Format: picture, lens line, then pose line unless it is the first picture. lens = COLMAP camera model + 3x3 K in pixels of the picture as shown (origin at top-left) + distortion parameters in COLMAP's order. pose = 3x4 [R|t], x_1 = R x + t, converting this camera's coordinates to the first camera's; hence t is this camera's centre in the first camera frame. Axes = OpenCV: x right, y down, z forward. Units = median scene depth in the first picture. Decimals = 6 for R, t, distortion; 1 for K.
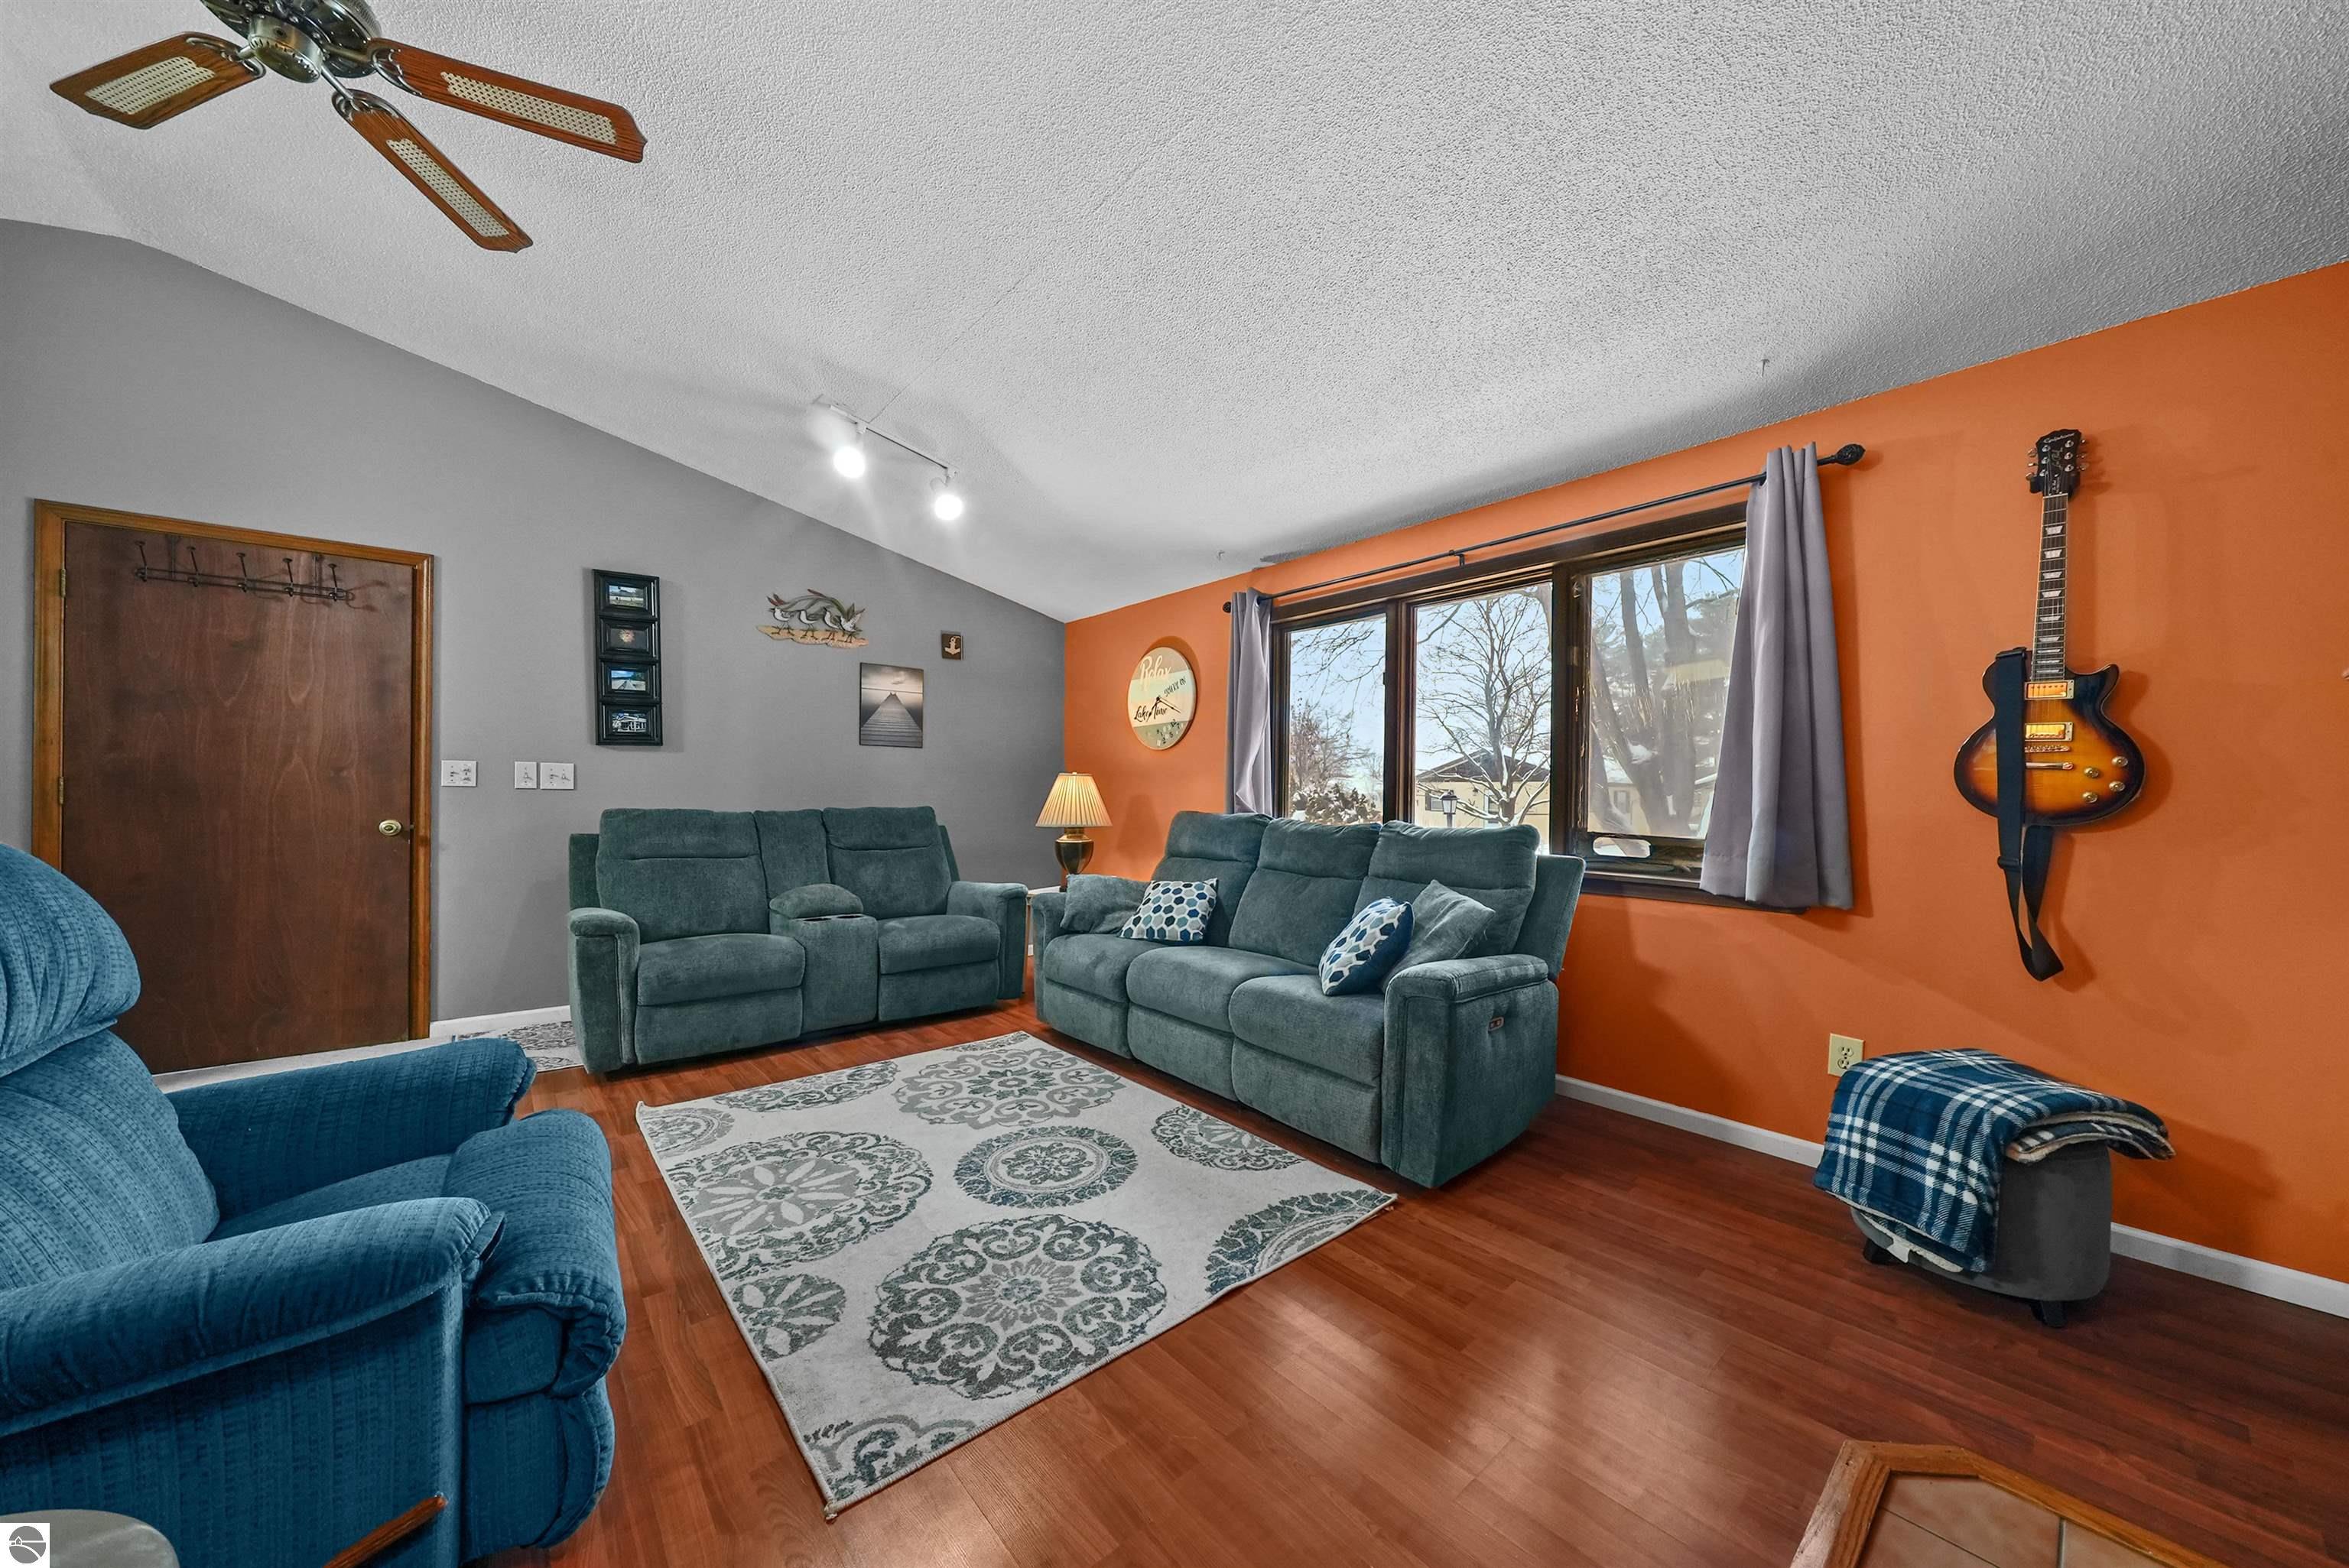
lens RADIAL K [[804.5, 0, 1179.4], [0, 804.5, 804.5], [0, 0, 1]] dist [-0.002170, -0.000174]
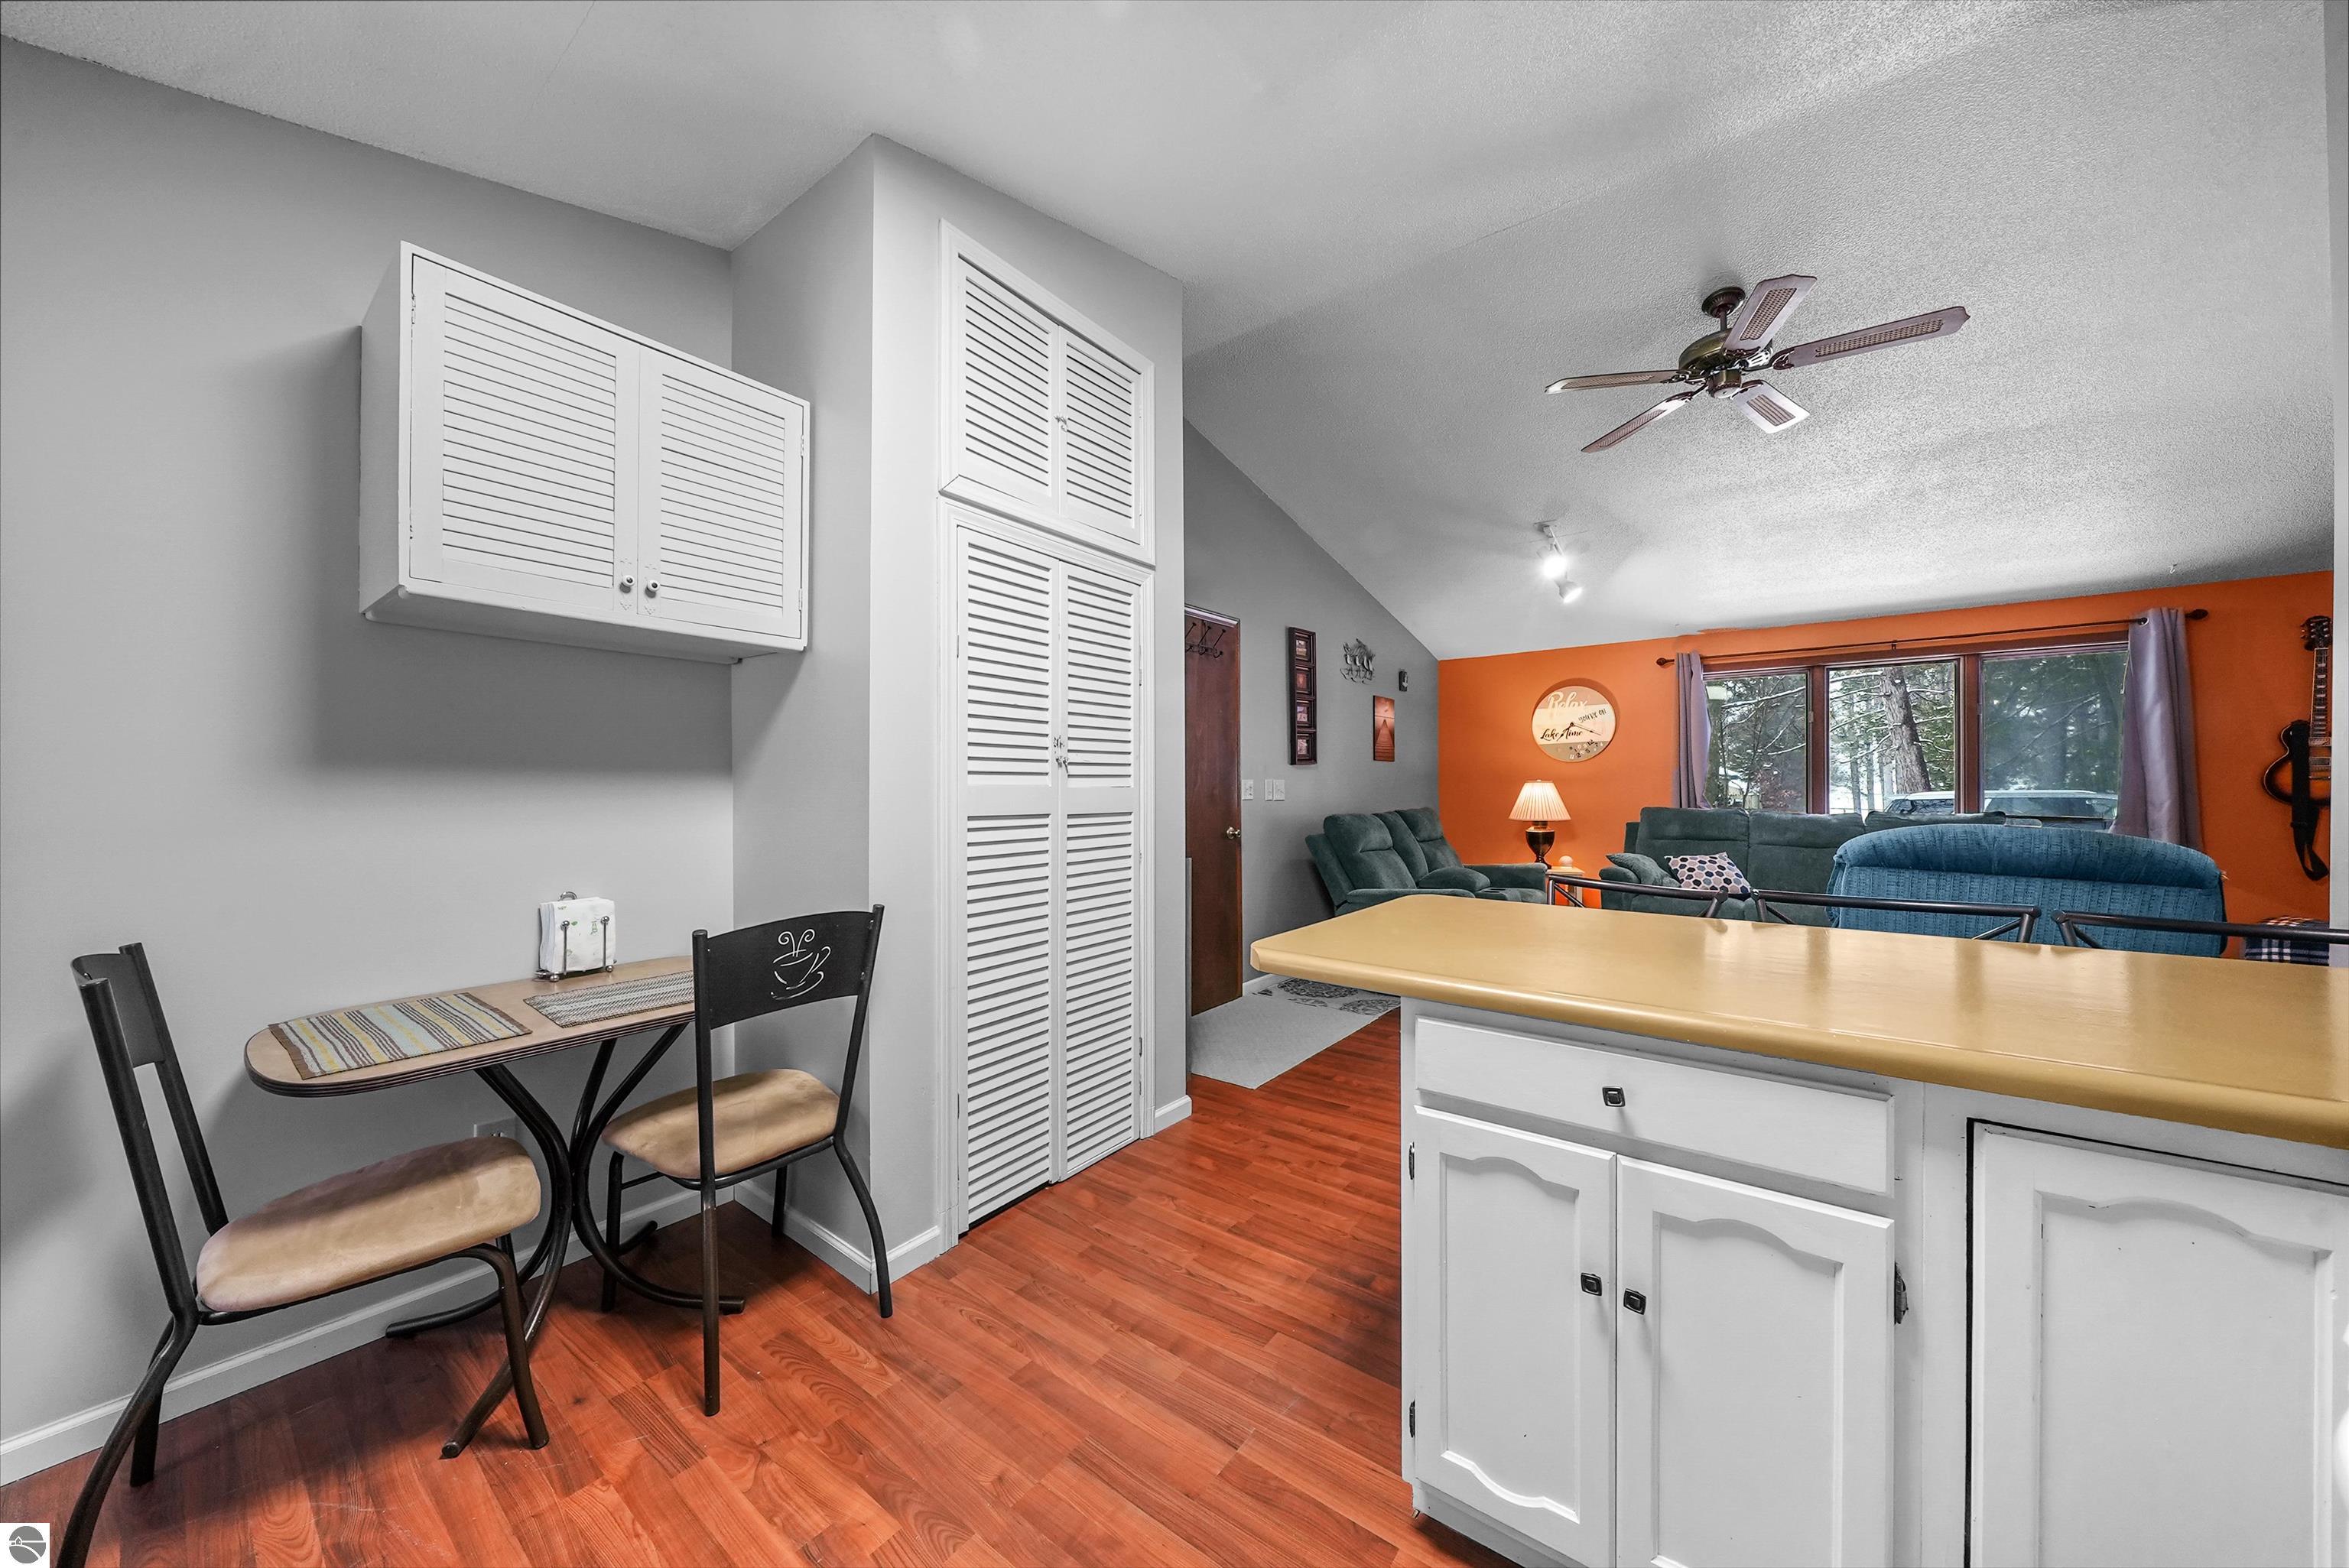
lens RADIAL K [[804.5, 0, 1179.4], [0, 804.5, 804.5], [0, 0, 1]] dist [-0.002170, -0.000174]
pose [[0.977505, -0.018725, 0.210078, -1.001144], [0.017079, 0.999808, 0.009645, -0.022721], [-0.210218, -0.005840, 0.977637, -0.184433]]
